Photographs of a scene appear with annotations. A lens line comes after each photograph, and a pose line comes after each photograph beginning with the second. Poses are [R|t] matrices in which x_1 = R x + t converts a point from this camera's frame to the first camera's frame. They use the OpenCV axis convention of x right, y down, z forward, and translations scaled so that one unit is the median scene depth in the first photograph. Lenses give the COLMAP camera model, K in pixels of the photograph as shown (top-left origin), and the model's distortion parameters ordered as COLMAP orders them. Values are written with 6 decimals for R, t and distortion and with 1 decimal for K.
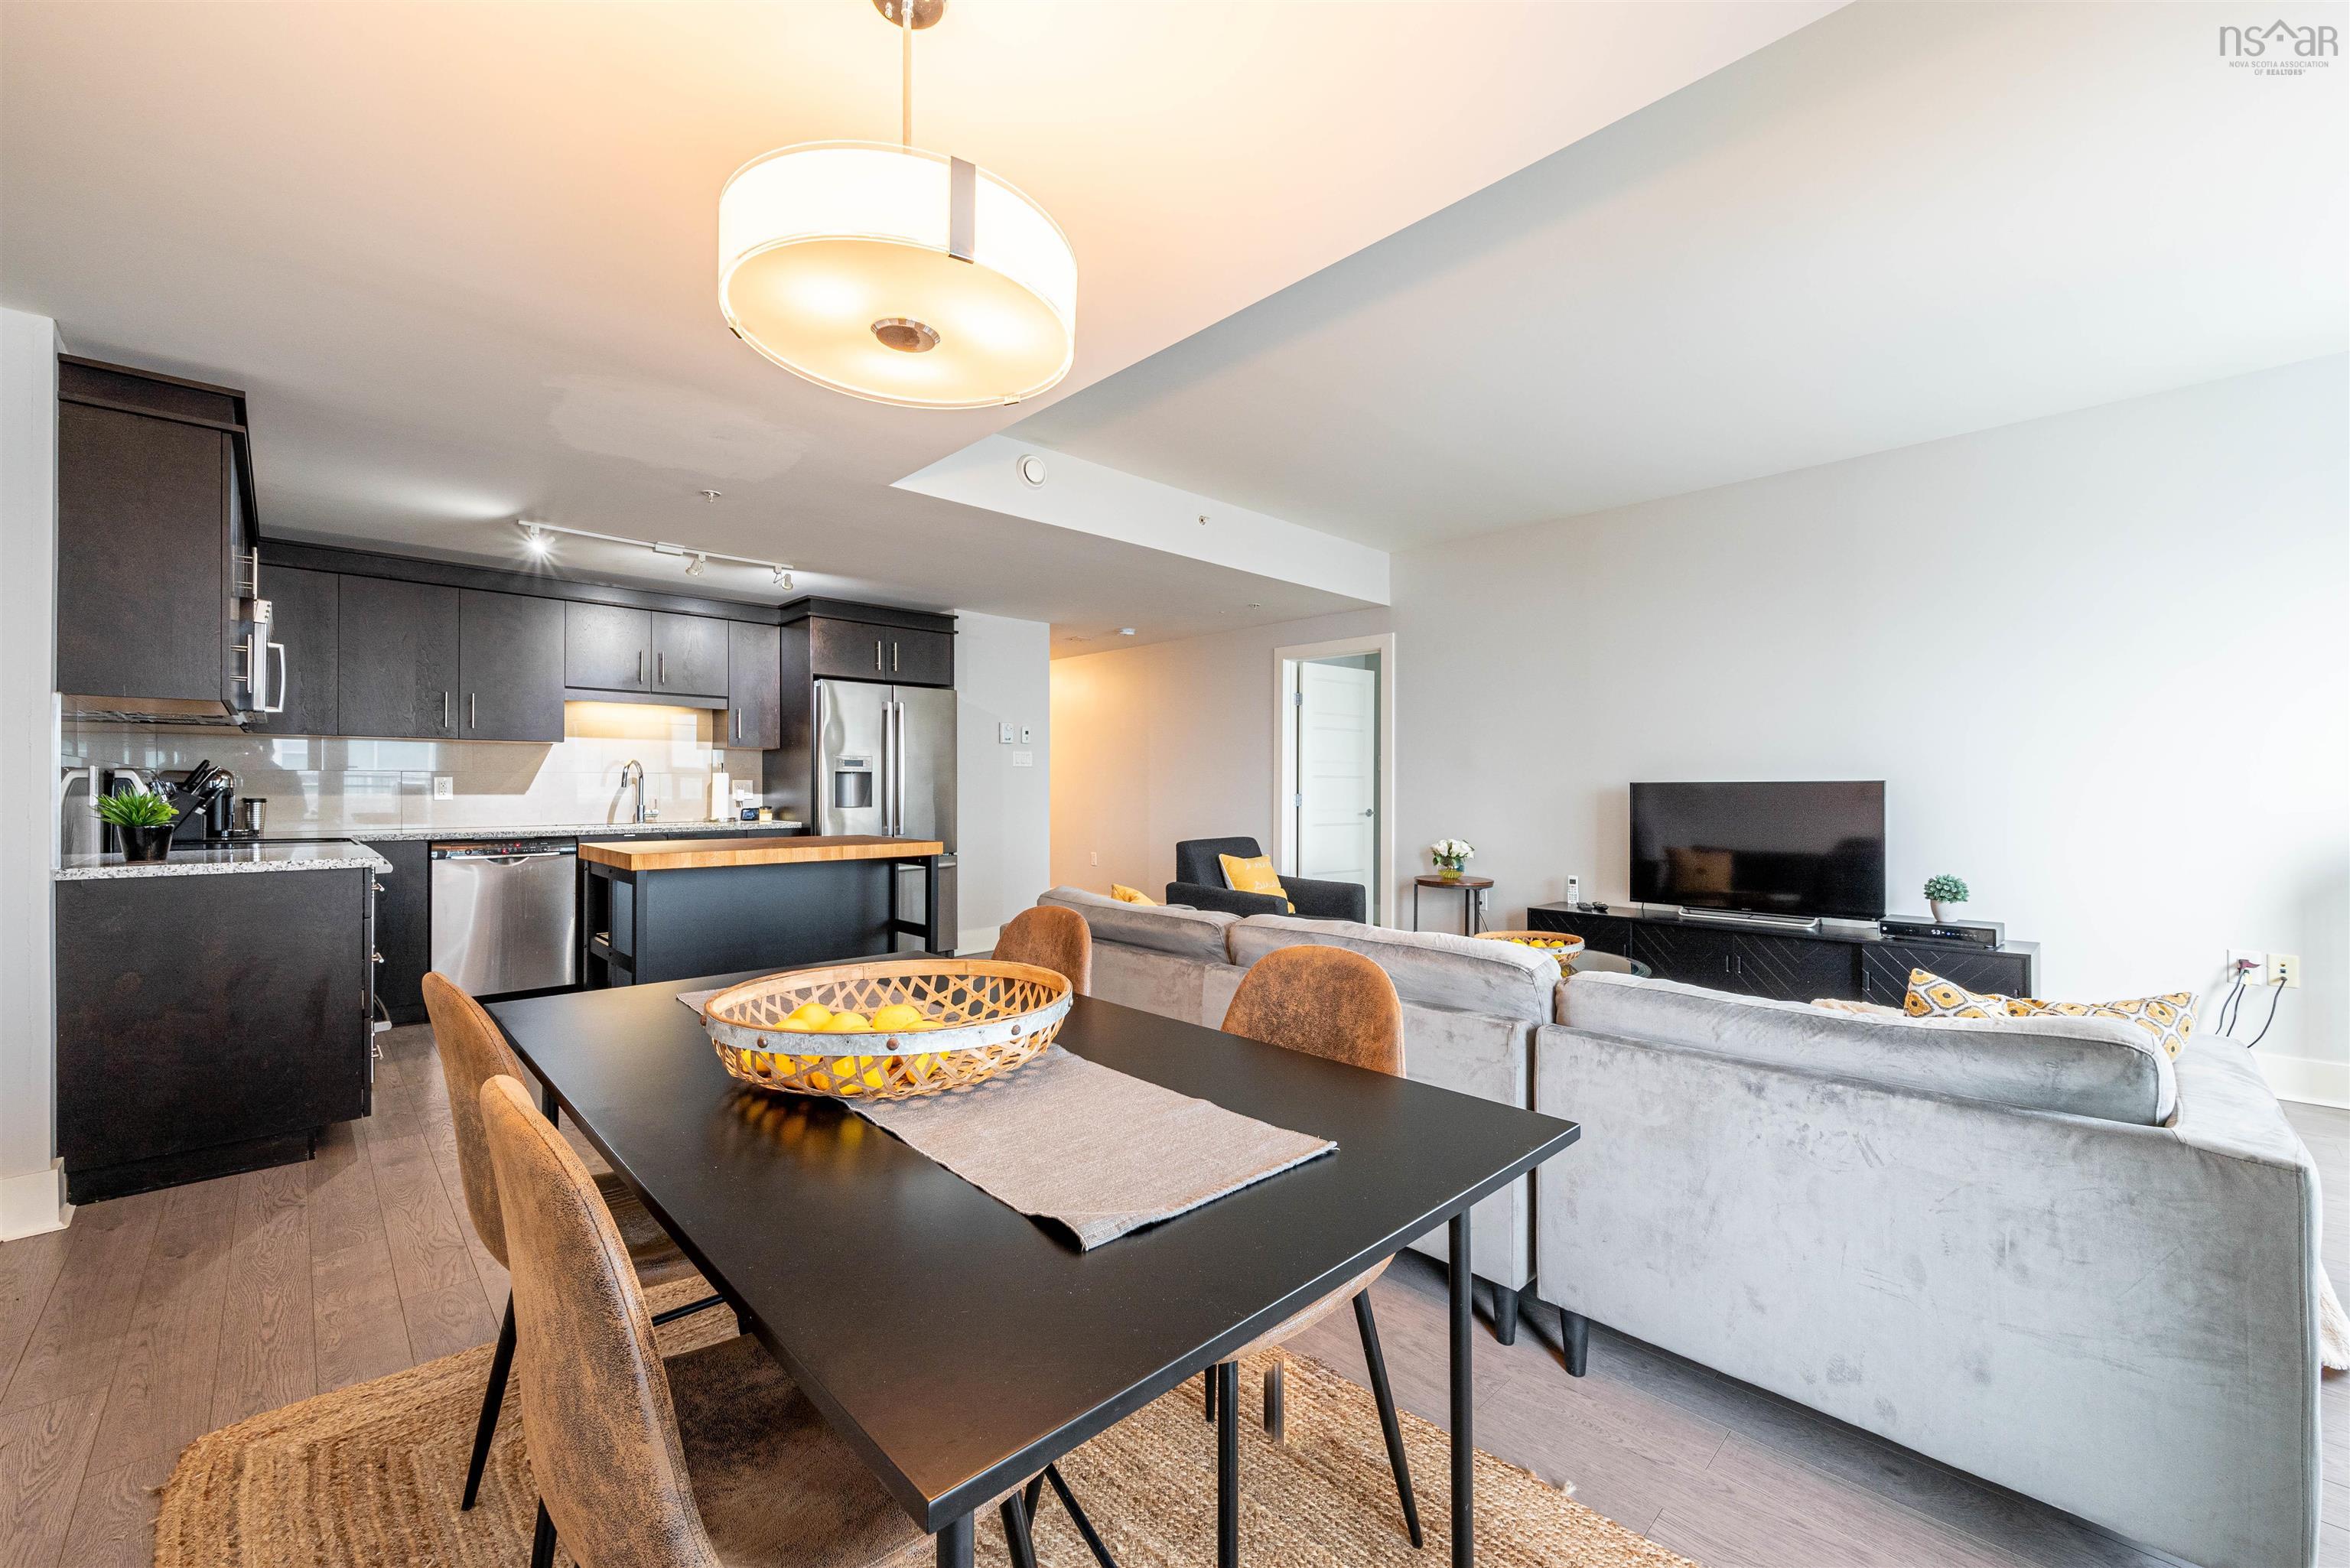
lens RADIAL K [[925.1, 0, 1182.0], [0, 925.1, 789.2], [0, 0, 1]] dist [-0.001354, 0.000207]
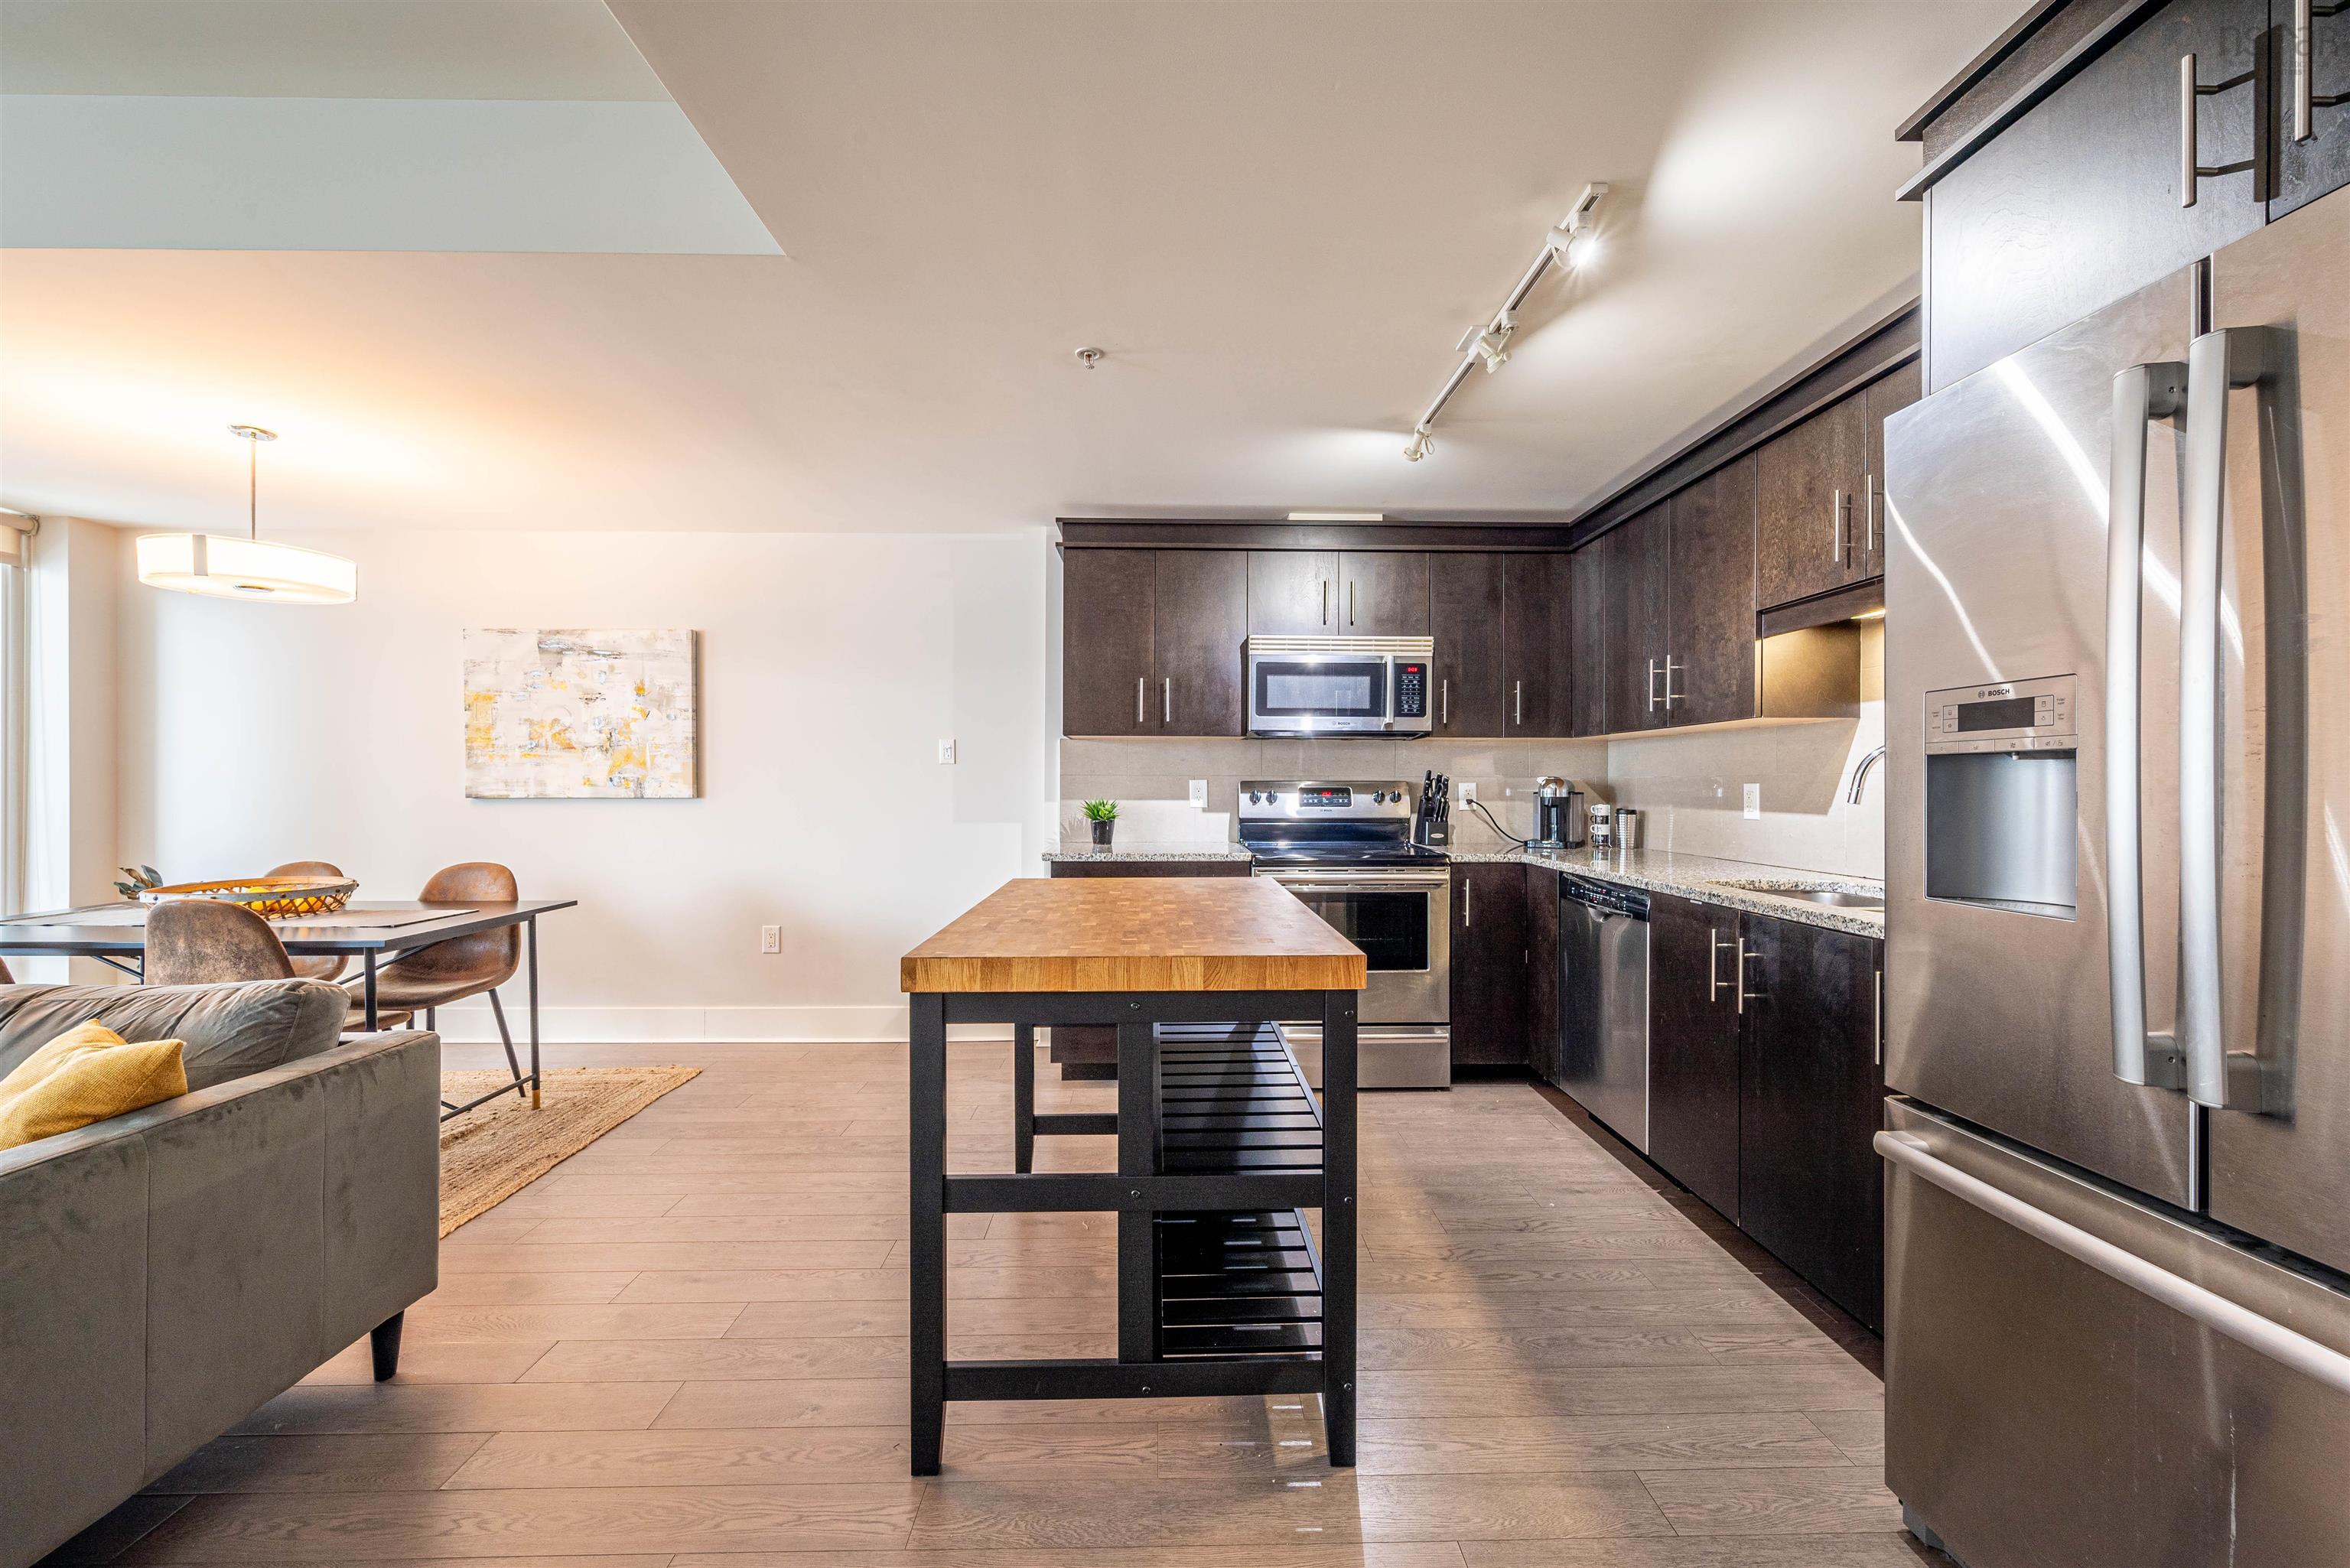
lens RADIAL K [[925.1, 0, 1182.0], [0, 925.1, 789.2], [0, 0, 1]] dist [-0.001354, 0.000207]
pose [[-0.683829, 0.001302, -0.729641, -0.051894], [-0.004560, 0.999971, 0.006058, -0.010243], [0.729628, 0.007470, -0.683804, 1.030965]]
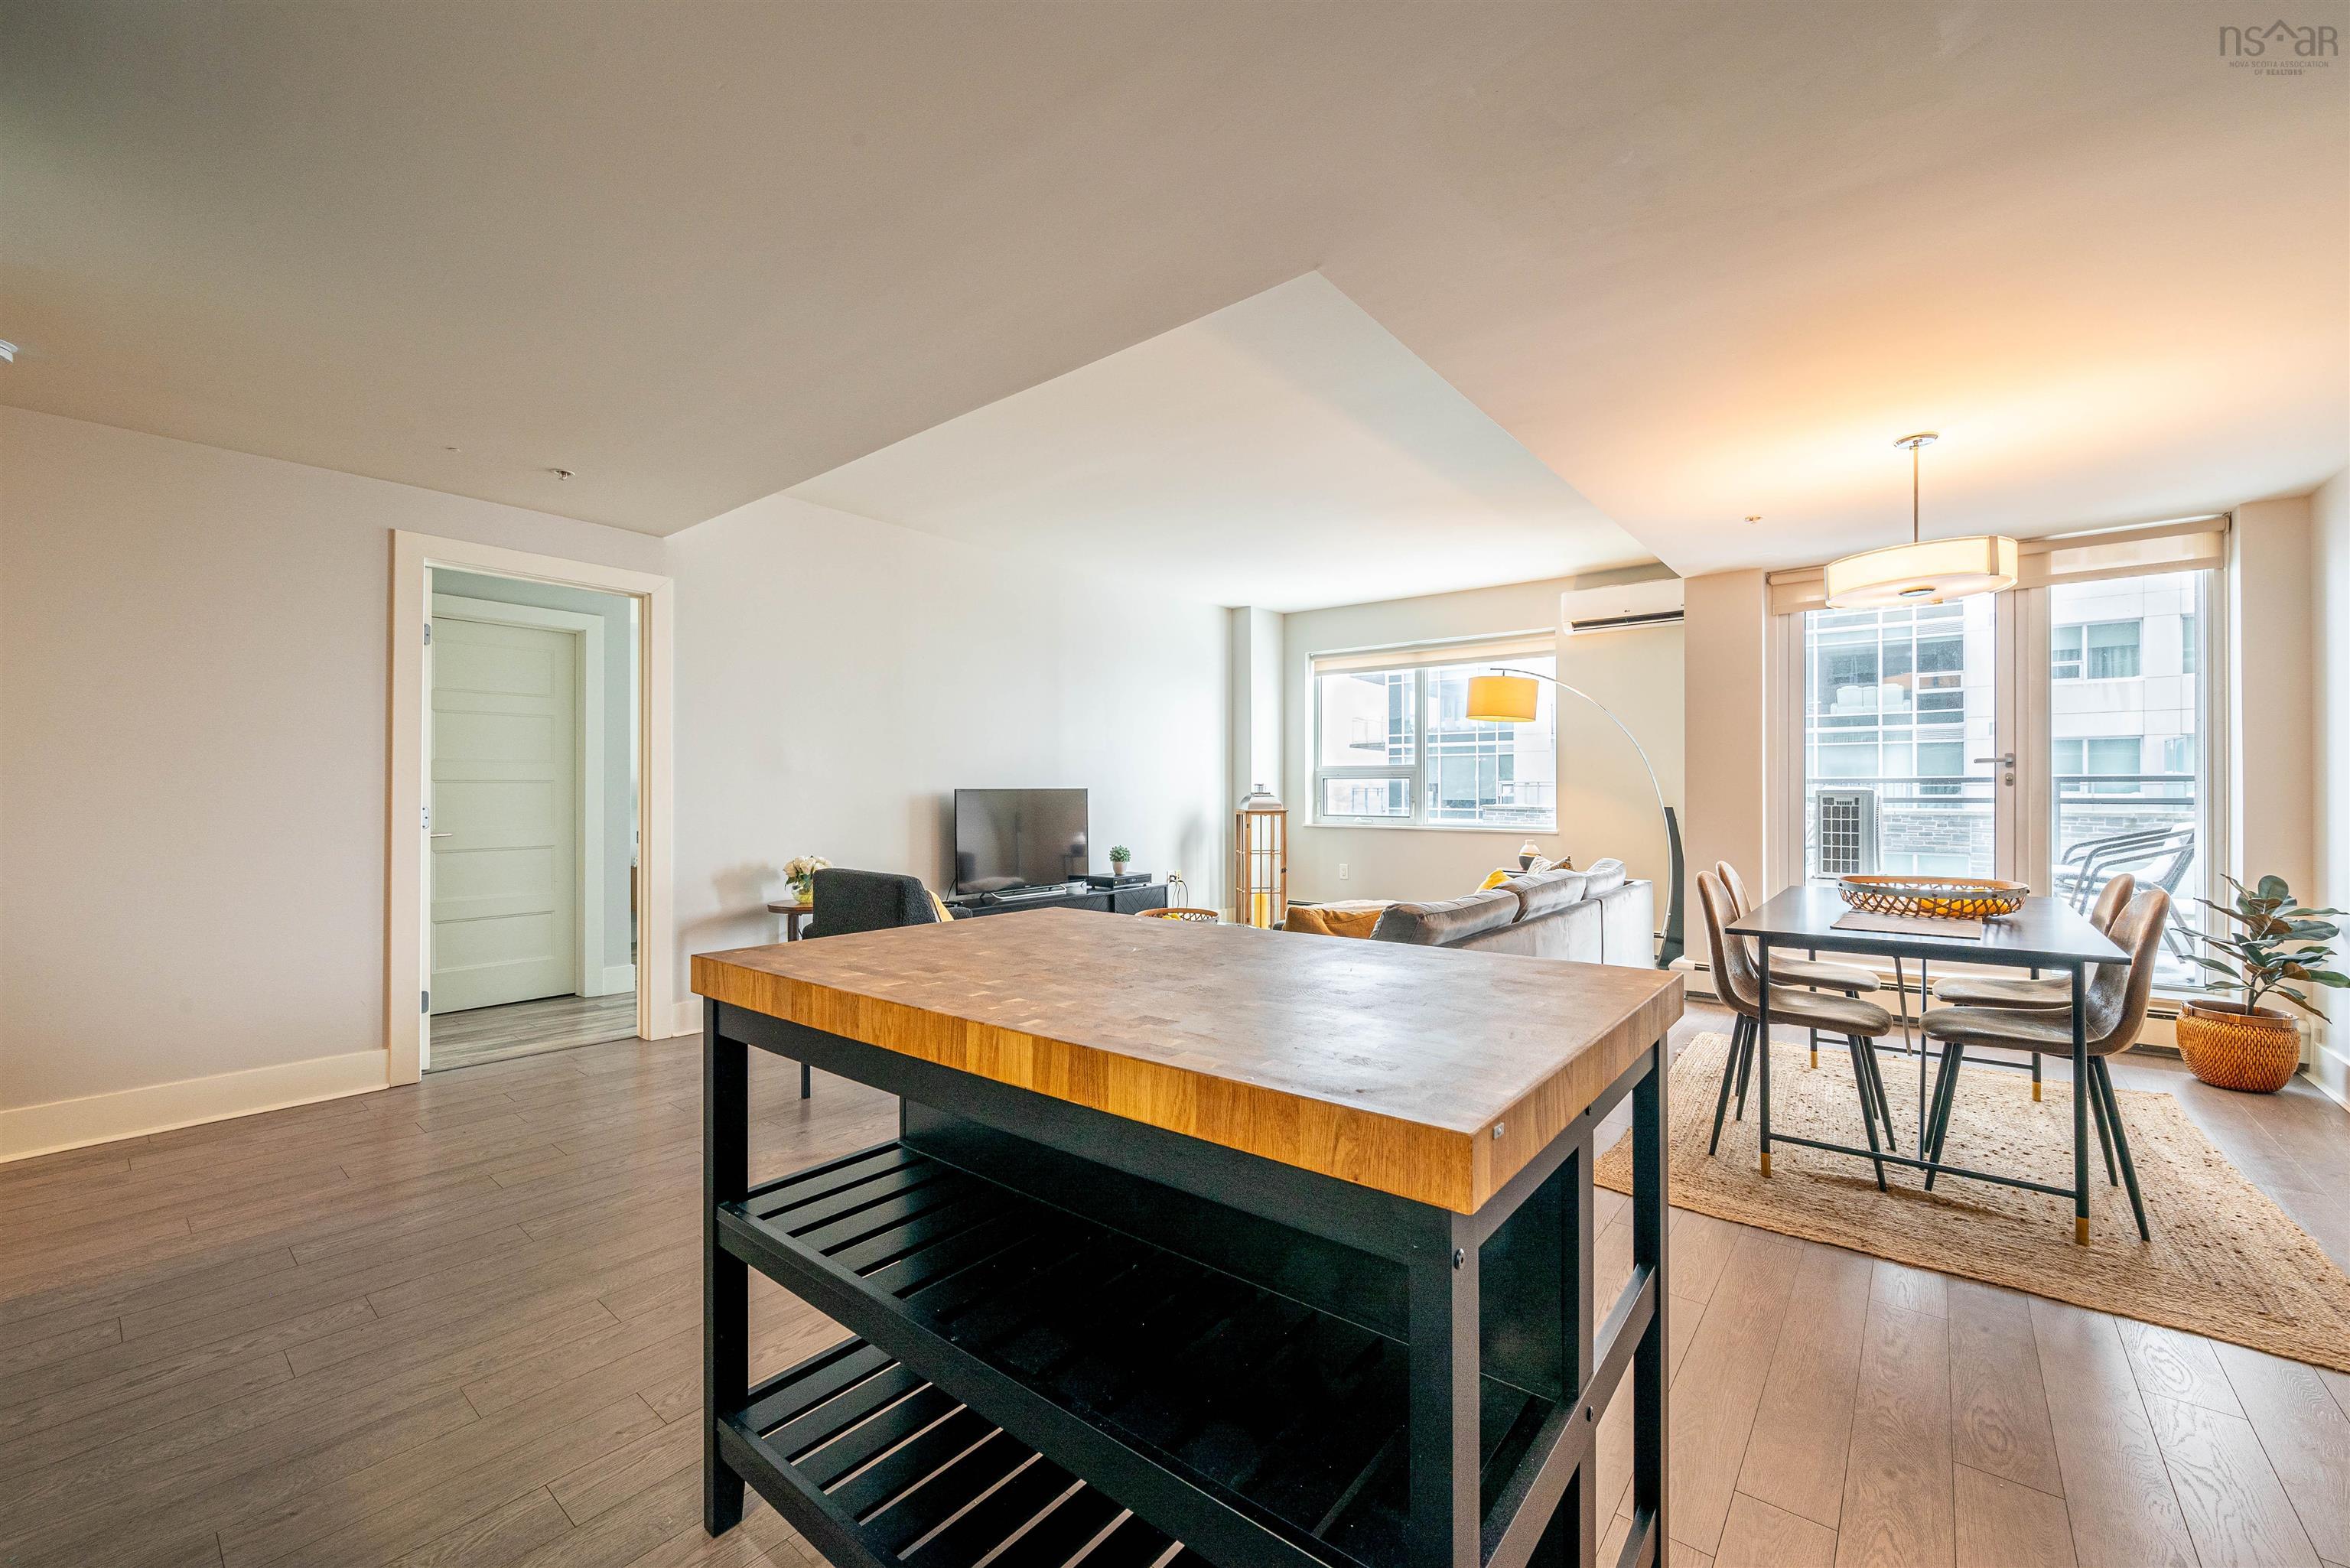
lens RADIAL K [[925.1, 0, 1182.0], [0, 925.1, 789.2], [0, 0, 1]] dist [-0.001354, 0.000207]
pose [[-0.117525, 0.002127, 0.993068, -0.584182], [0.002887, 0.999994, -0.001800, -0.003800], [-0.993066, 0.002655, -0.117530, 0.766885]]
